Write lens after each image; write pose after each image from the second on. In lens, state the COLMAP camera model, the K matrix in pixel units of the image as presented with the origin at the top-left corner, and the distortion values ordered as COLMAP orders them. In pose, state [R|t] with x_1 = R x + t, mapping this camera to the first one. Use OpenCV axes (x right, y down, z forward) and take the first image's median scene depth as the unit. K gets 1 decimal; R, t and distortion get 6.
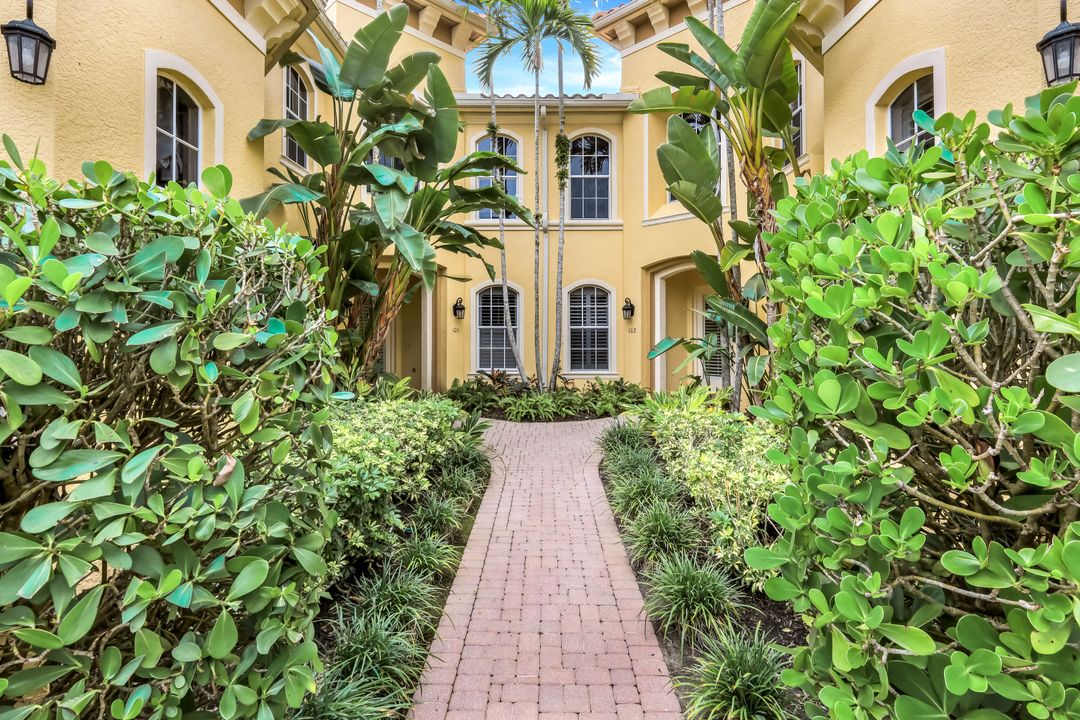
lens RADIAL K [[447.0, 0, 534.8], [0, 447.0, 355.1], [0, 0, 1]] dist [-0.000250, 0.000190]
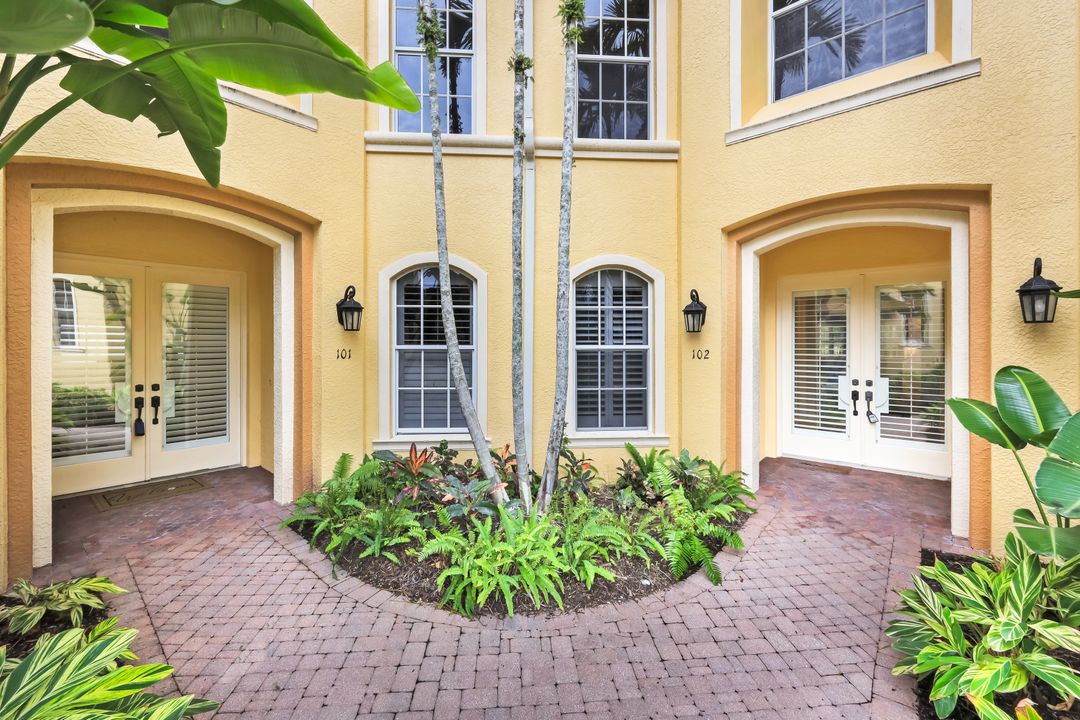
lens RADIAL K [[447.0, 0, 534.8], [0, 447.0, 355.1], [0, 0, 1]] dist [-0.000250, 0.000190]
pose [[0.997199, -0.001800, 0.074767, -0.007796], [0.004219, 0.999472, -0.032210, -0.037813], [-0.074670, 0.032435, 0.996681, 0.497873]]
